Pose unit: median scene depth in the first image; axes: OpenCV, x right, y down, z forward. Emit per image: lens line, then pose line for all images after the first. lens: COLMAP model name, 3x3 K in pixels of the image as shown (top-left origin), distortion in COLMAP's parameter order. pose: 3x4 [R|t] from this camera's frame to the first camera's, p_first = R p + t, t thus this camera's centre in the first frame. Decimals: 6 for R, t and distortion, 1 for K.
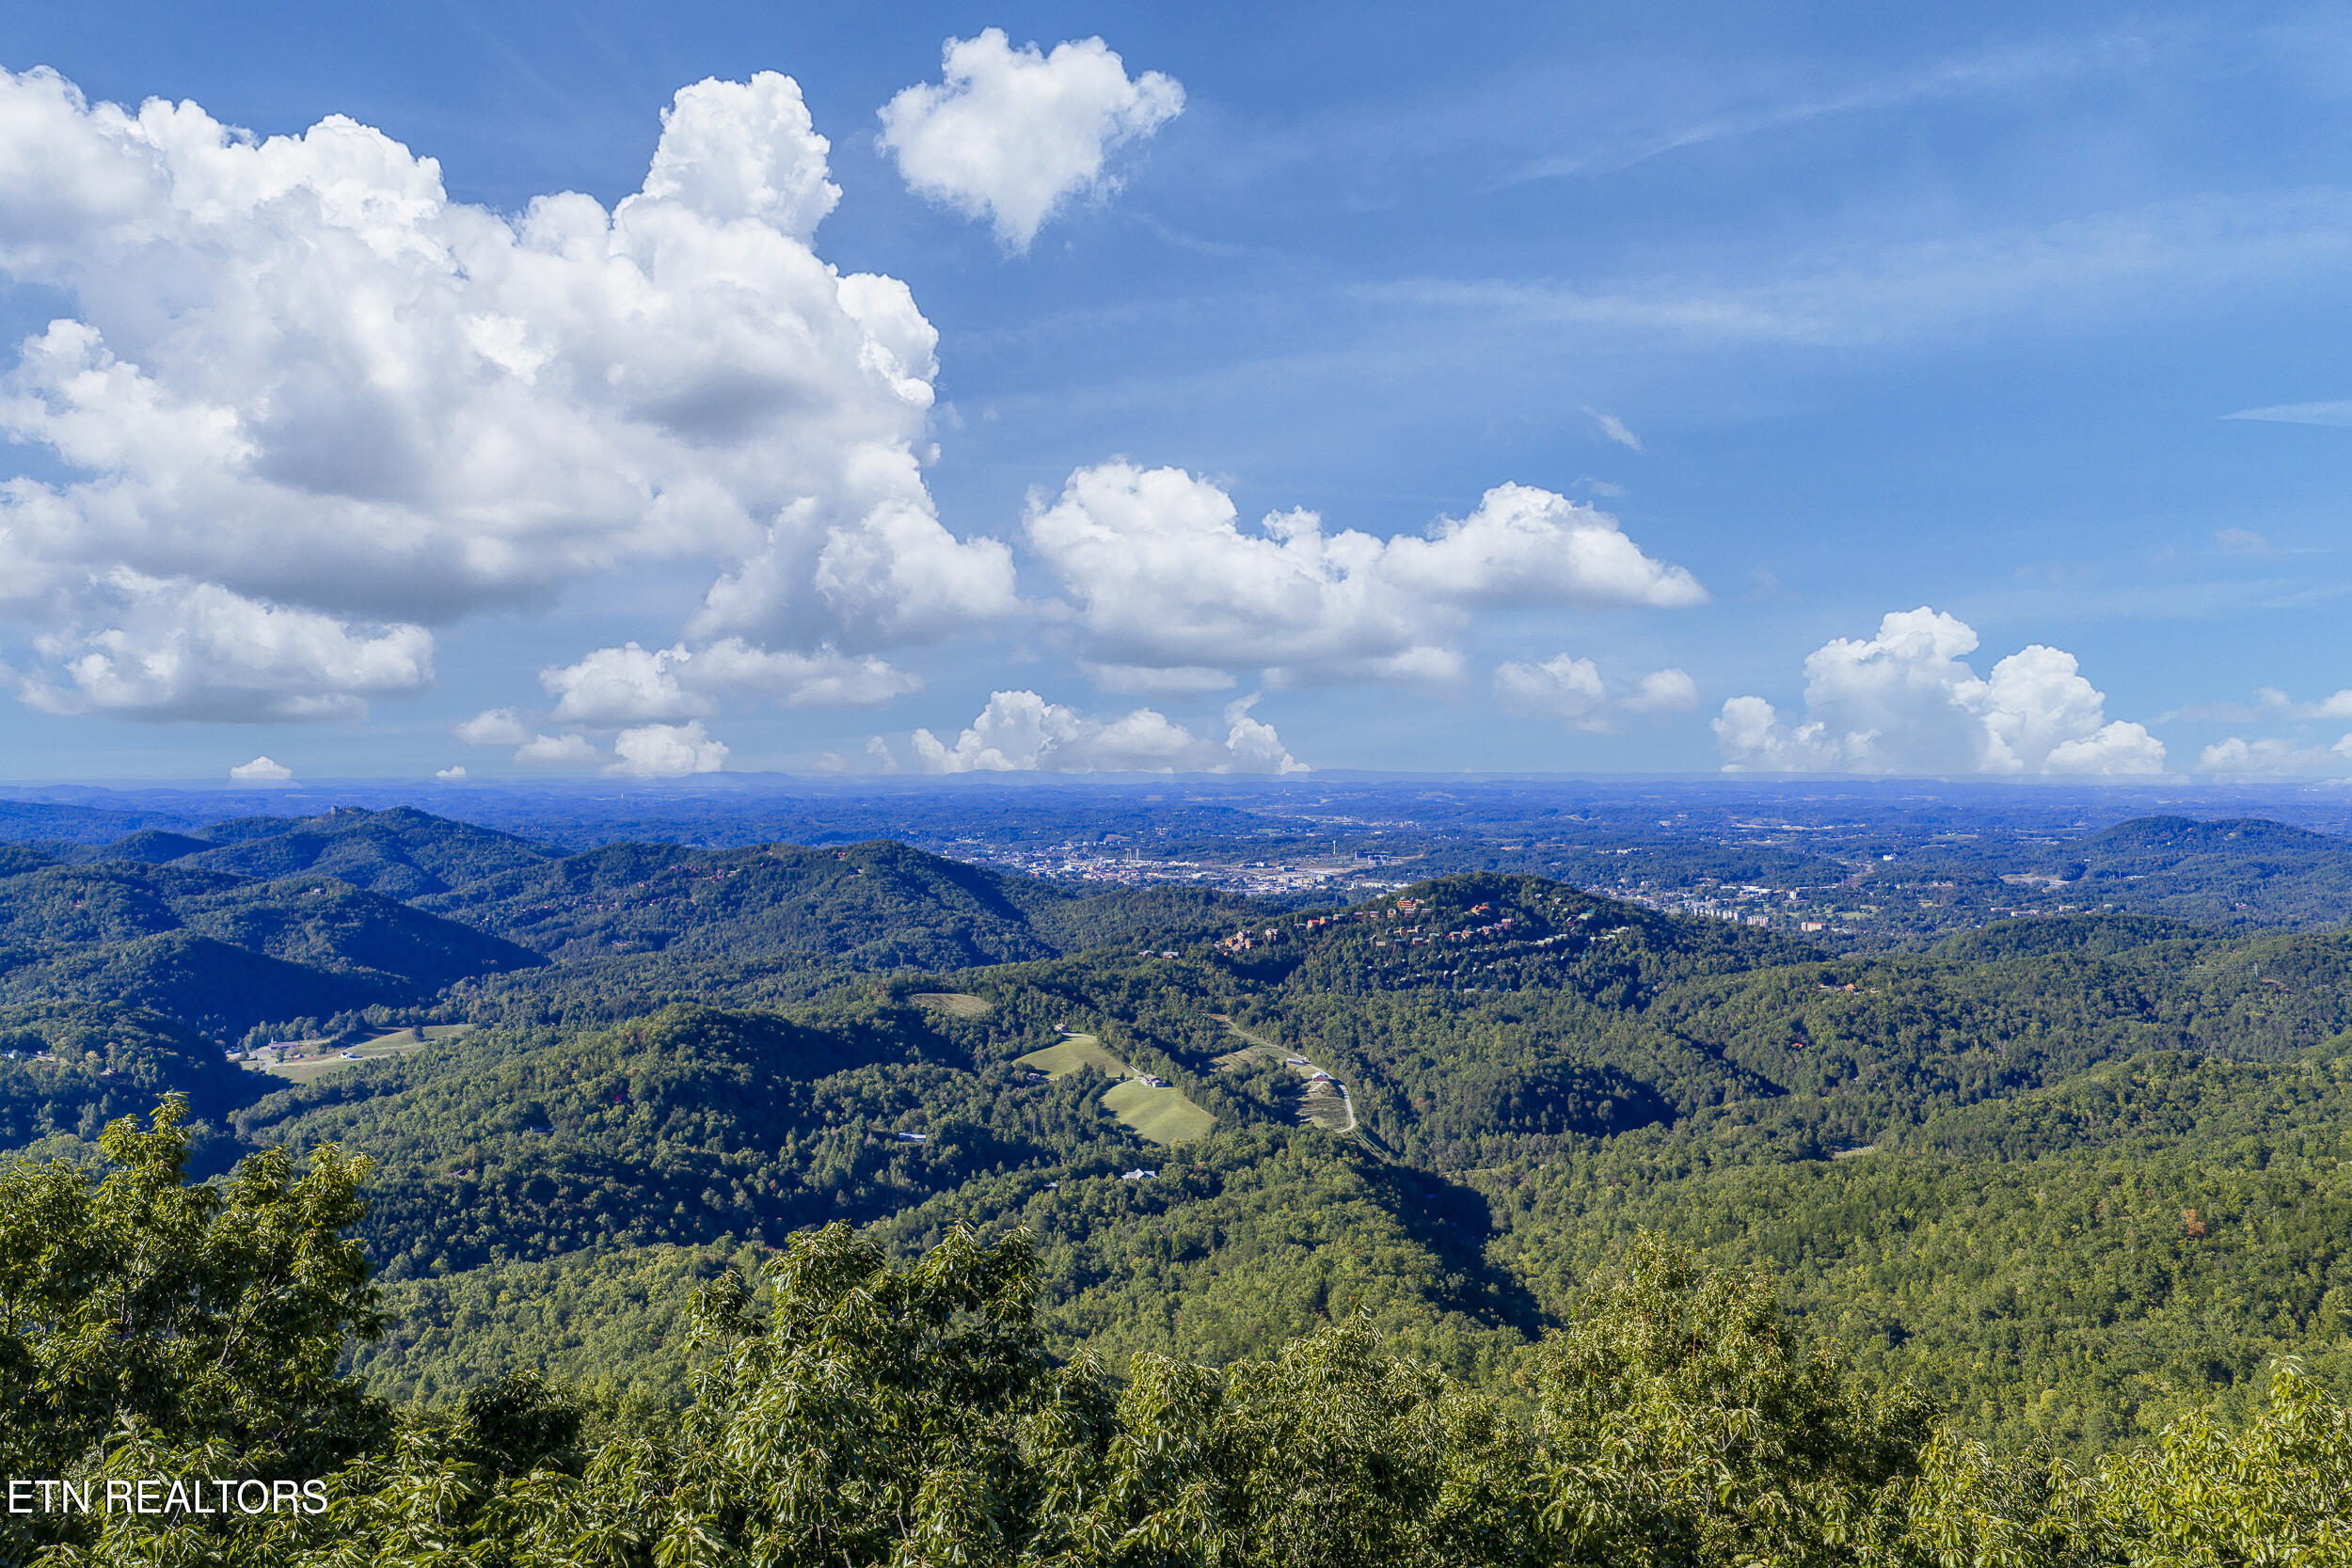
lens RADIAL K [[1941.0, 0, 1181.3], [0, 1941.0, 780.5], [0, 0, 1]] dist [0.022778, -0.038231]
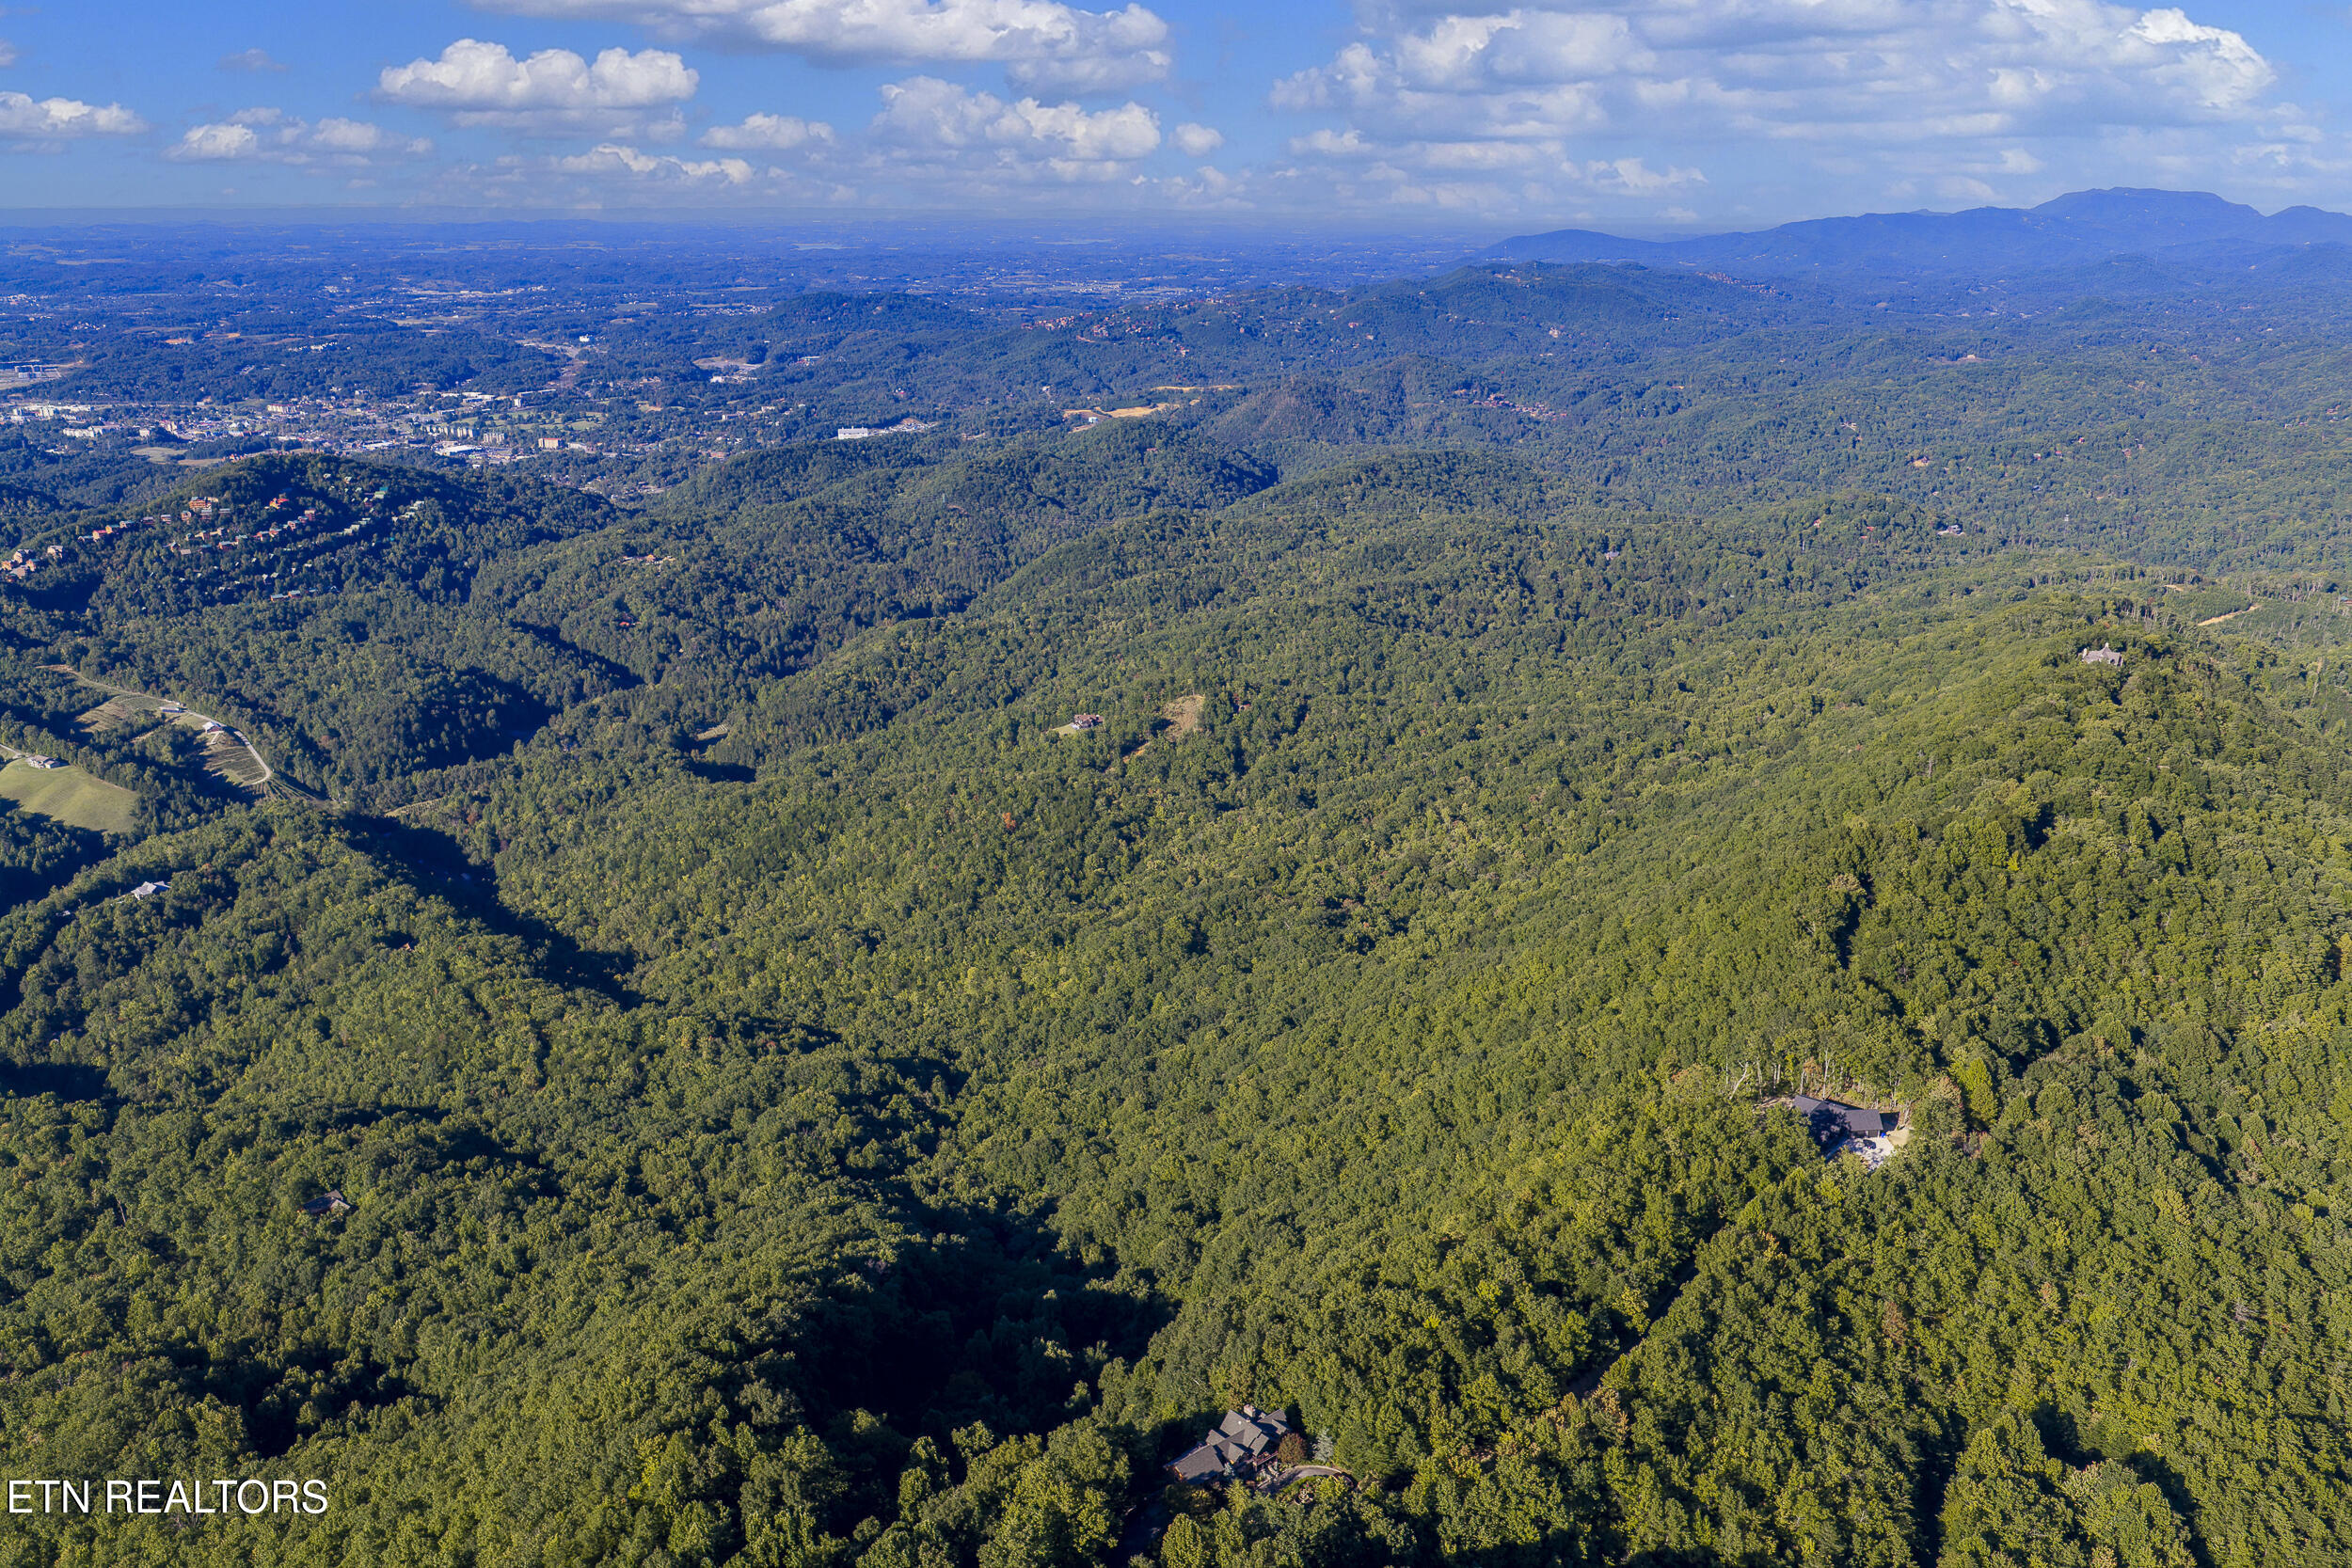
lens RADIAL K [[1941.0, 0, 1179.2], [0, 1941.0, 783.6], [0, 0, 1]] dist [0.022778, -0.038231]
pose [[0.792699, -0.176448, 0.583519, -0.134629], [0.003871, 0.958633, 0.284619, -0.116820], [-0.609602, -0.223358, 0.760590, -0.133519]]
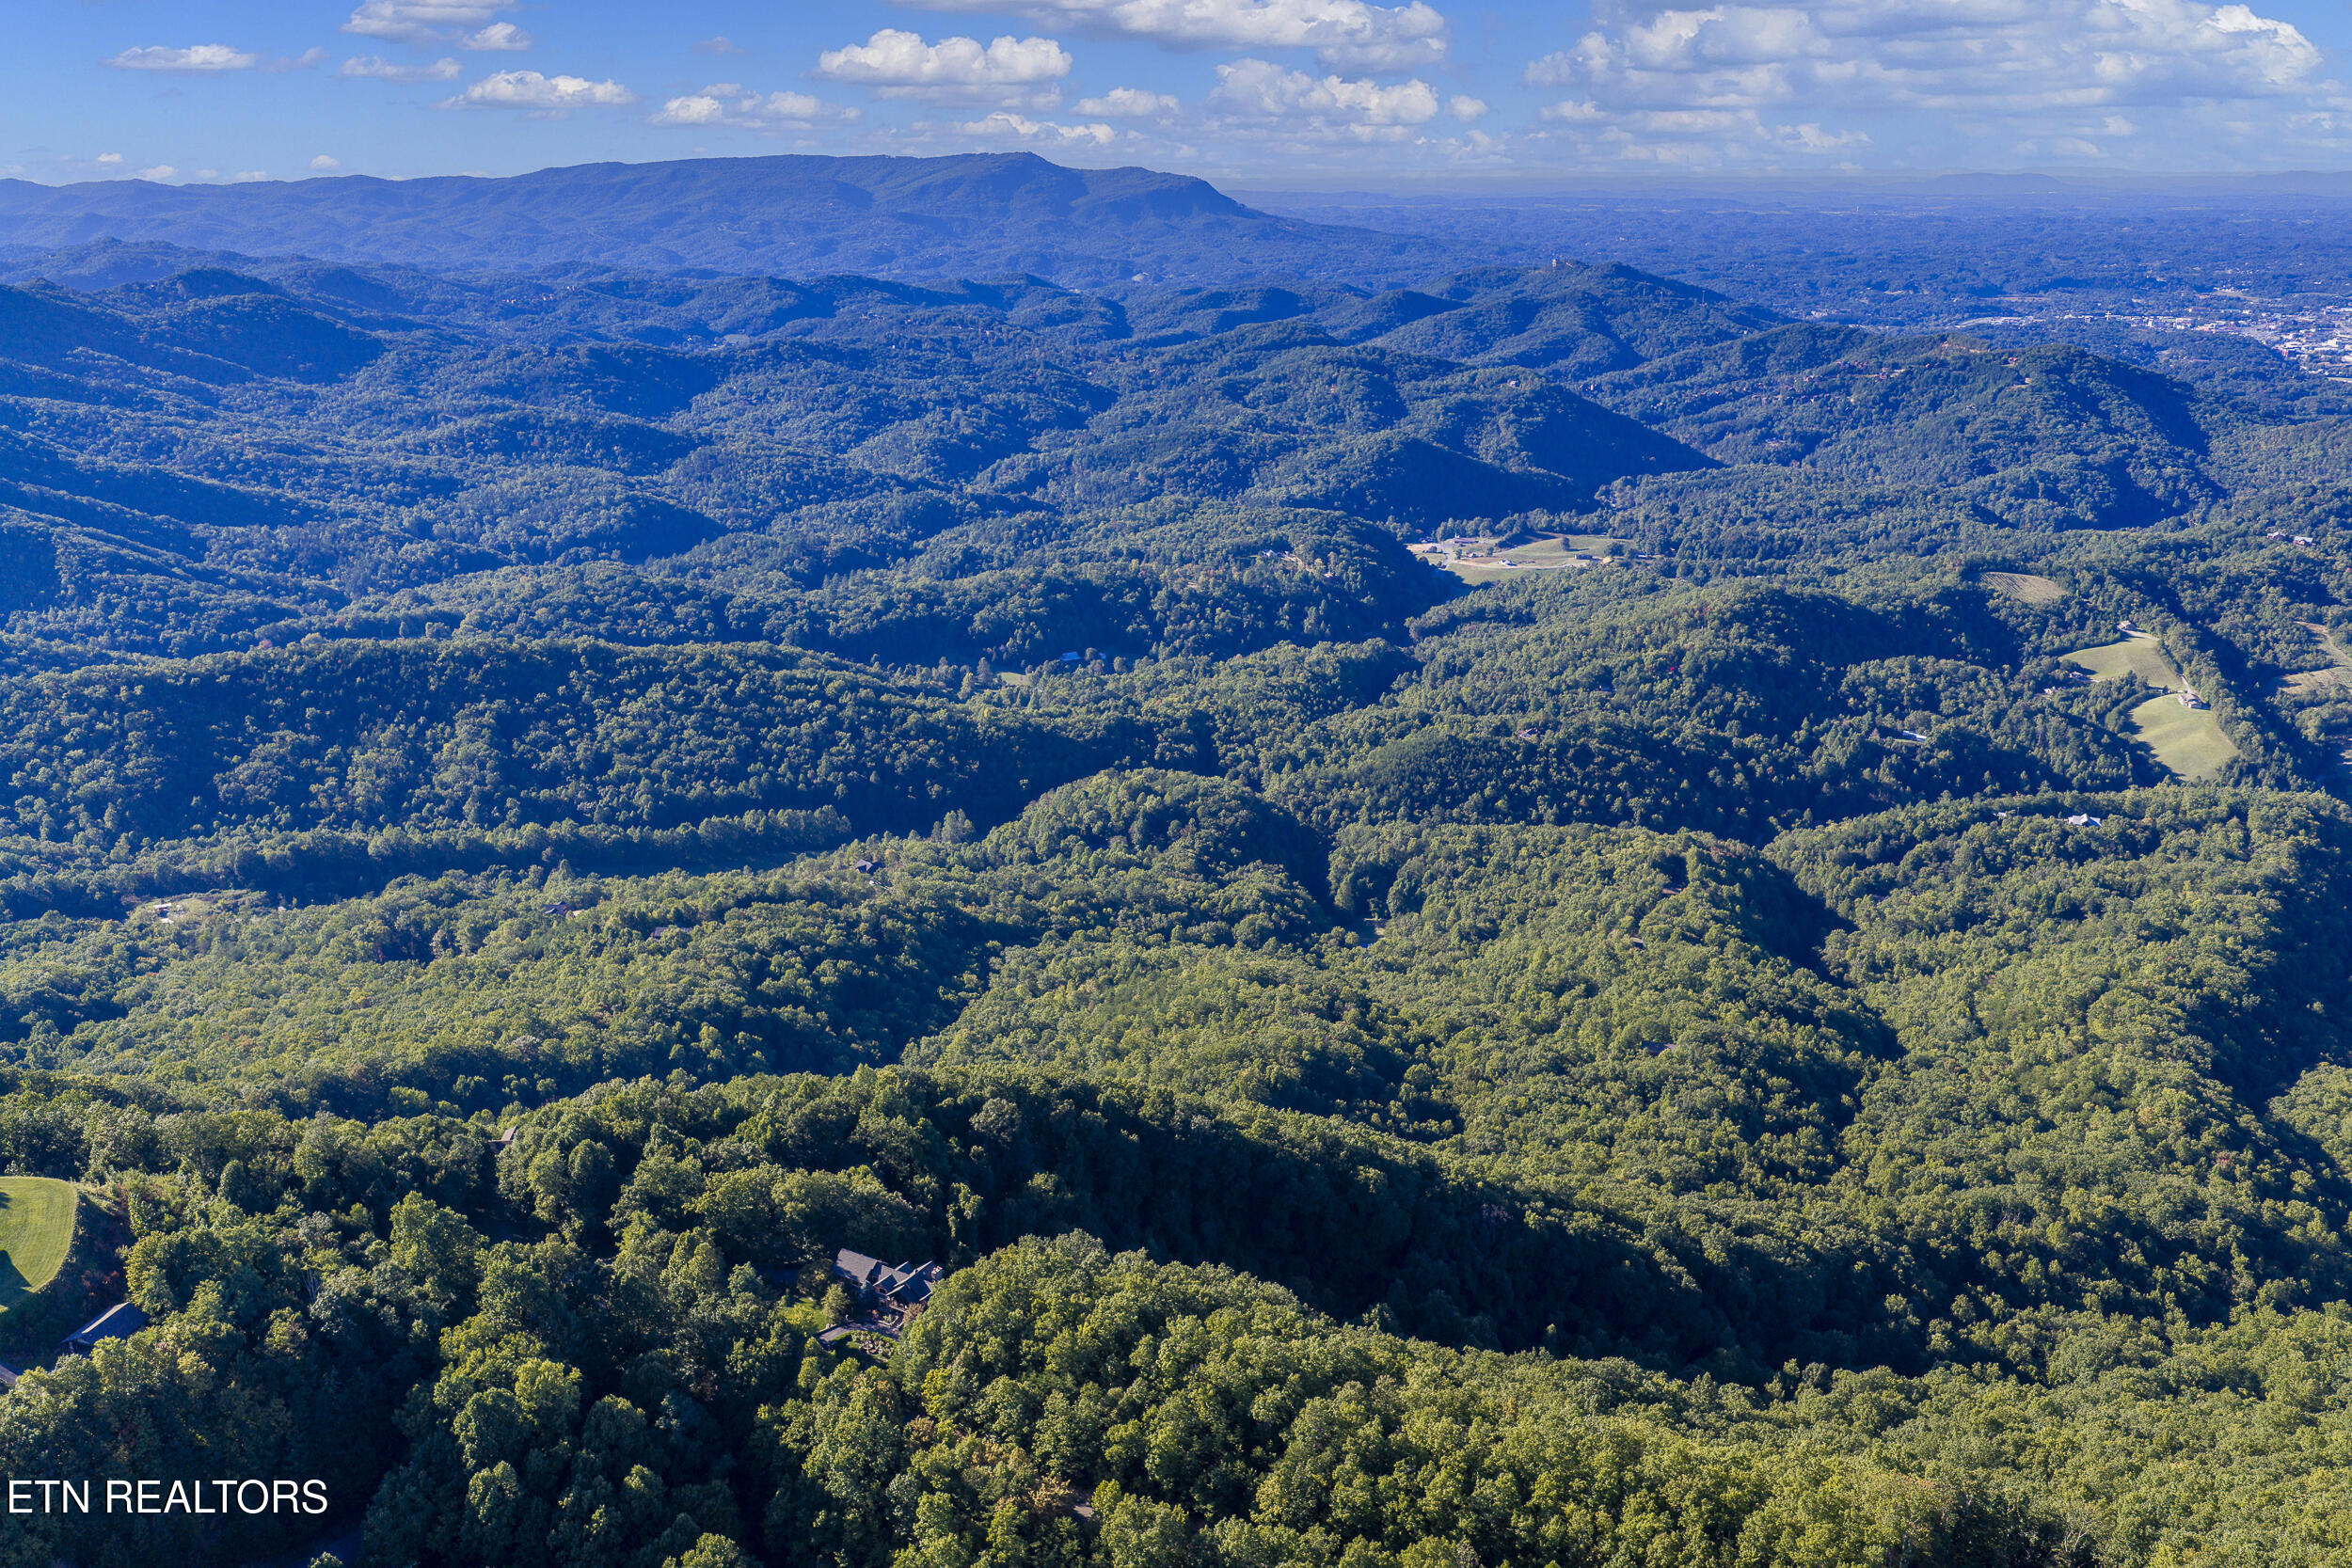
lens RADIAL K [[1941.0, 0, 1180.2], [0, 1941.0, 792.2], [0, 0, 1]] dist [0.022778, -0.038231]
pose [[0.821281, 0.177298, -0.542276, 0.110391], [-0.004658, 0.952540, 0.304378, -0.109332], [0.570505, -0.247454, 0.783128, -0.134750]]
